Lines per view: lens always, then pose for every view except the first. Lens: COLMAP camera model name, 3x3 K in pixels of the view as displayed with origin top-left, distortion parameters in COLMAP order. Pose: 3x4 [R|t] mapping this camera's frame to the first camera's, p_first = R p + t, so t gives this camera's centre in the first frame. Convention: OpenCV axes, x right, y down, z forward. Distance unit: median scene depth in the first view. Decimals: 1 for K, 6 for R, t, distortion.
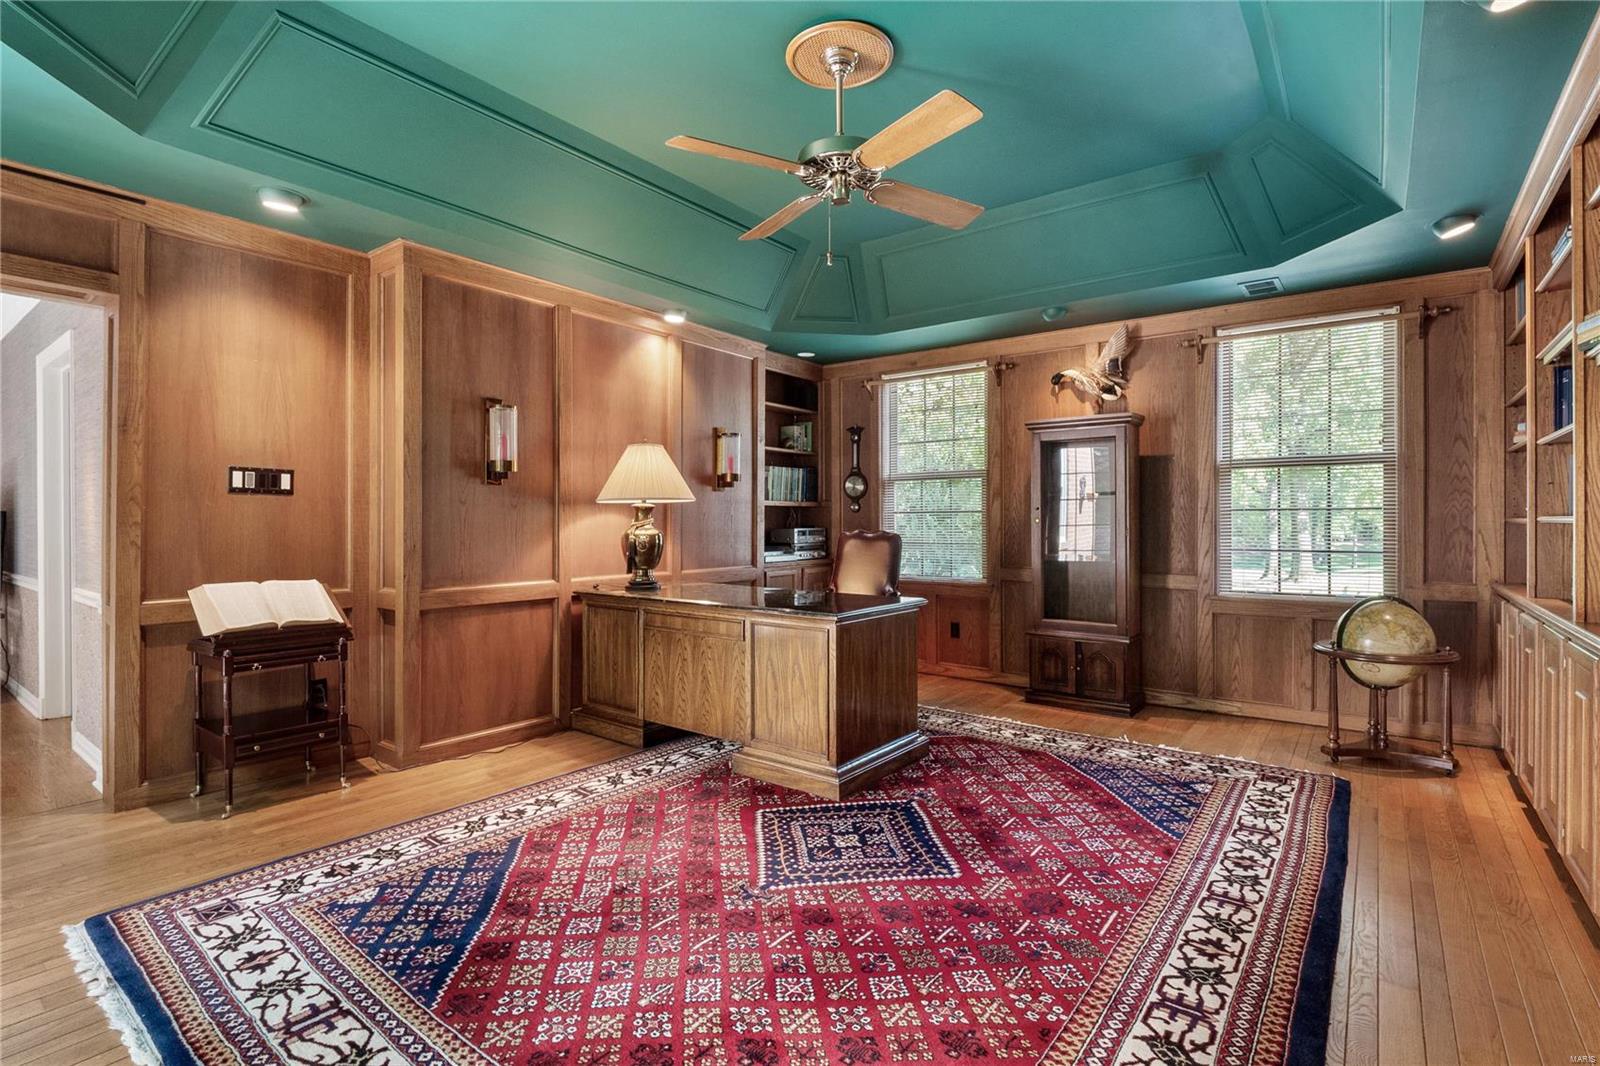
lens RADIAL K [[761.4, 0, 800.5], [0, 761.4, 533.9], [0, 0, 1]] dist [-0.003523, -0.006372]
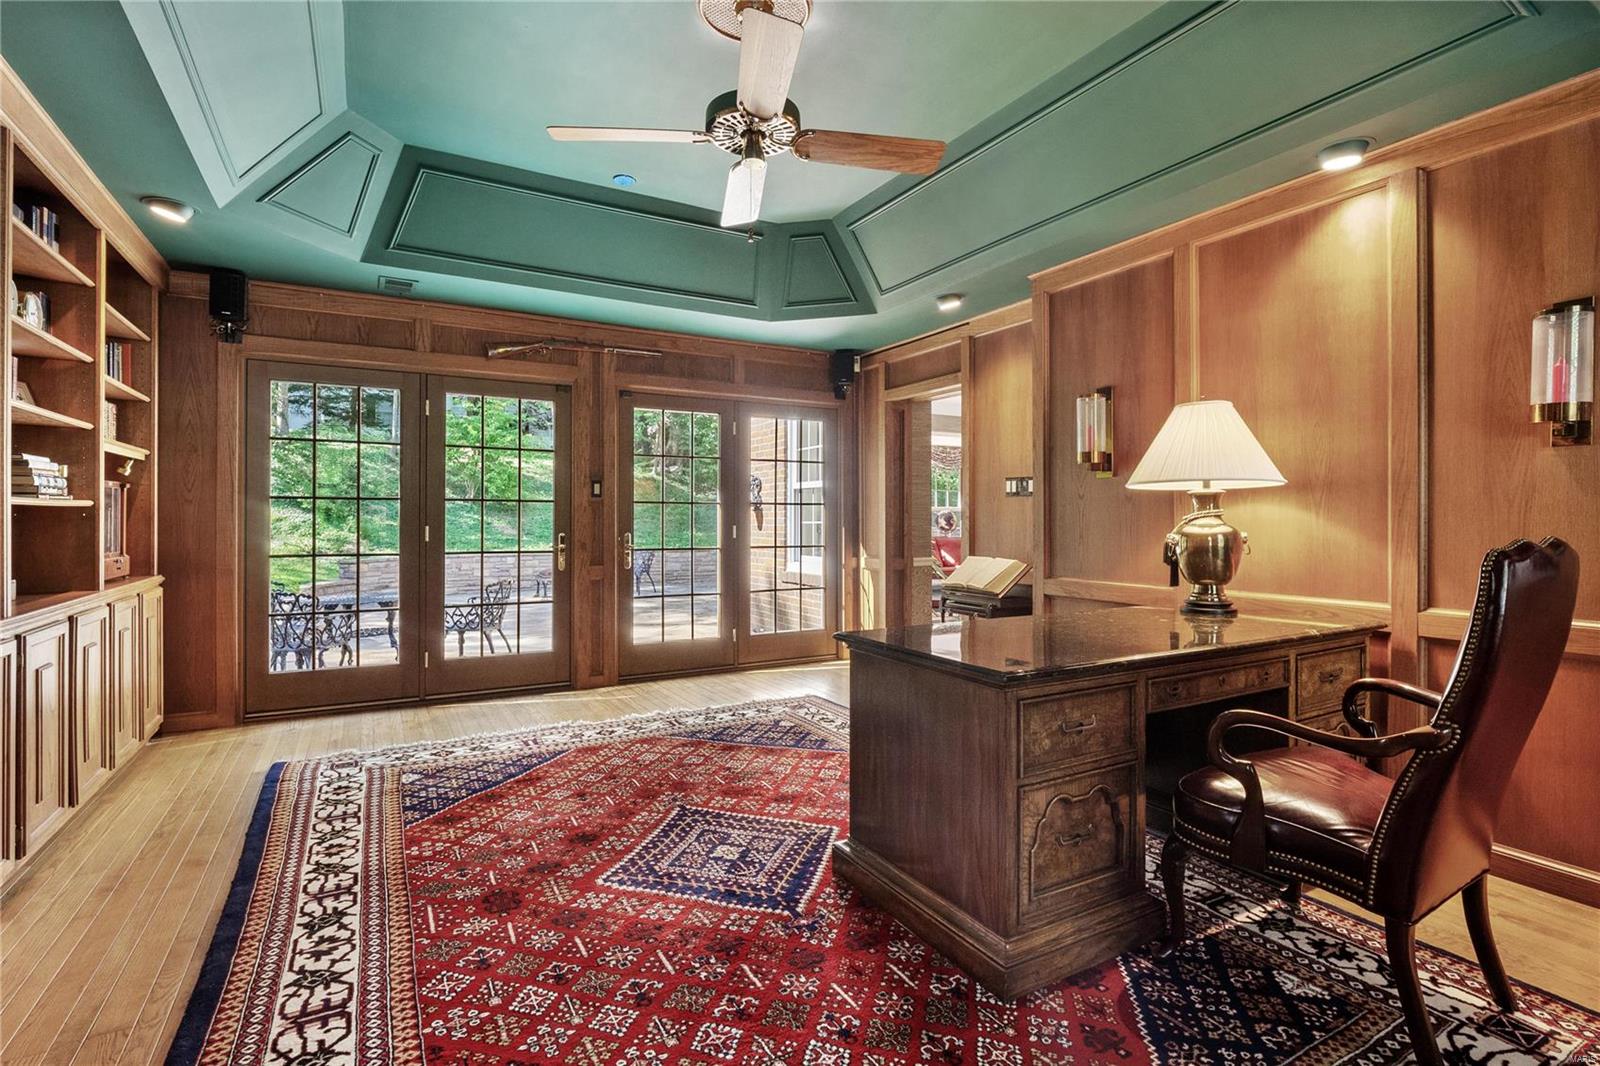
lens RADIAL K [[761.4, 0, 800.5], [0, 761.4, 533.9], [0, 0, 1]] dist [-0.003523, -0.006372]
pose [[-0.393672, 0.018963, -0.919055, 1.085387], [-0.016035, 0.999493, 0.027491, -0.023635], [0.919111, 0.025560, -0.393169, 1.769162]]
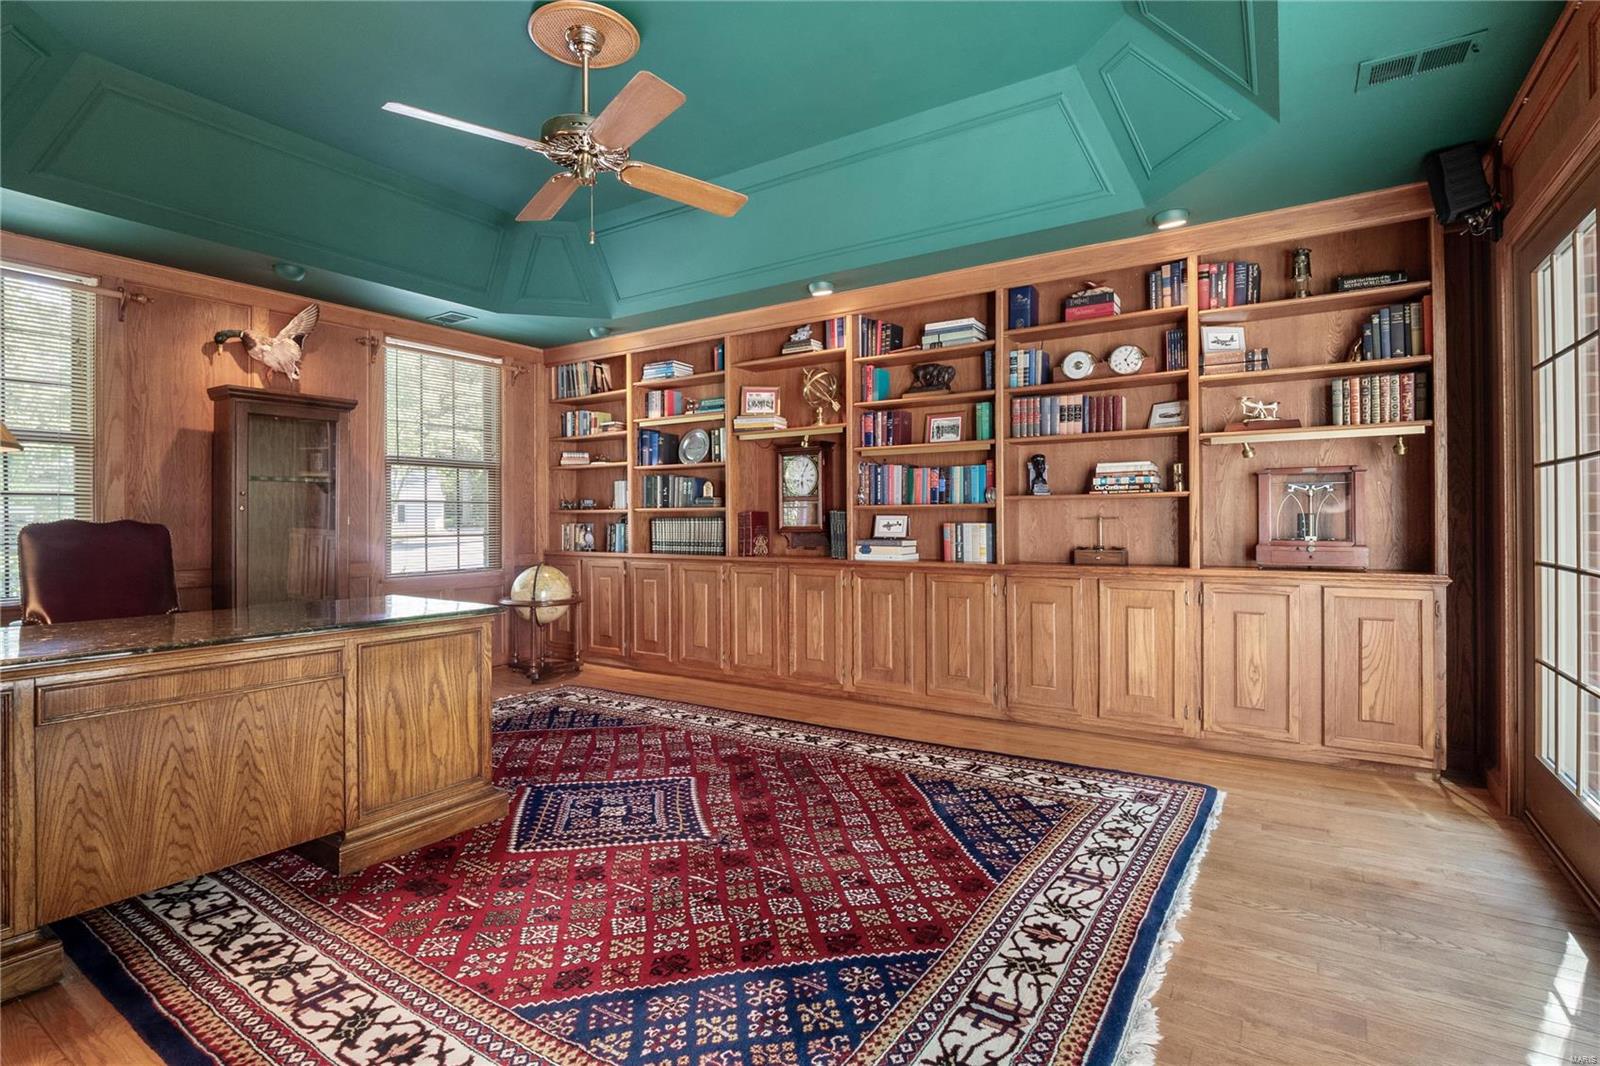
lens RADIAL K [[761.4, 0, 800.5], [0, 761.4, 533.9], [0, 0, 1]] dist [-0.003523, -0.006372]
pose [[-0.073662, -0.018403, 0.997113, -1.202562], [0.021723, 0.999563, 0.020053, 0.013926], [-0.997047, 0.023137, -0.073230, 0.995395]]
